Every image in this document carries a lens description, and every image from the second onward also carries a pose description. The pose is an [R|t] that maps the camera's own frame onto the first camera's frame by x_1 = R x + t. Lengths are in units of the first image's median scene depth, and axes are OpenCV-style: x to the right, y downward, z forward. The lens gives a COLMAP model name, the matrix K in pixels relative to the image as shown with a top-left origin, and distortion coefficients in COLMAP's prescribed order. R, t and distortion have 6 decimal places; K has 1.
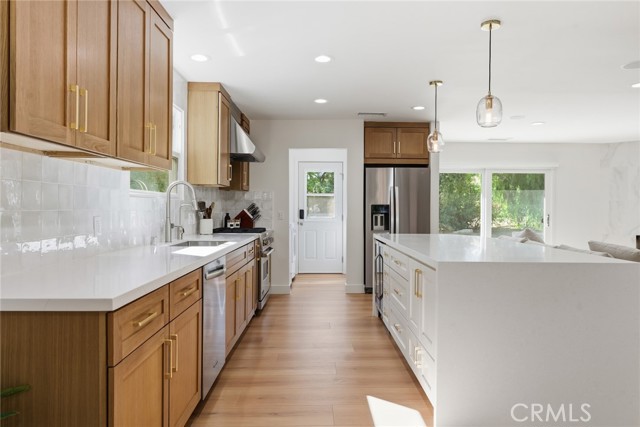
lens RADIAL K [[432.7, 0, 320.0], [0, 432.7, 213.5], [0, 0, 1]] dist [0.001237, 0.000406]
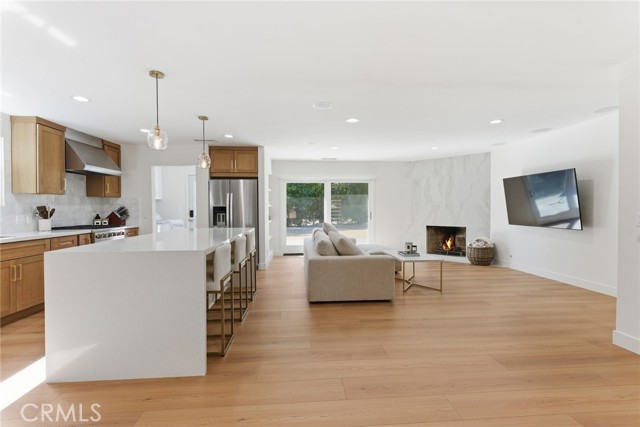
lens RADIAL K [[306.7, 0, 319.9], [0, 306.7, 203.9], [0, 0, 1]] dist [0.001541, 0.000414]
pose [[0.998371, -0.009186, 0.056311, 0.390322], [0.010476, 0.999688, -0.022670, -0.003252], [-0.056085, 0.023224, 0.998156, 0.013945]]
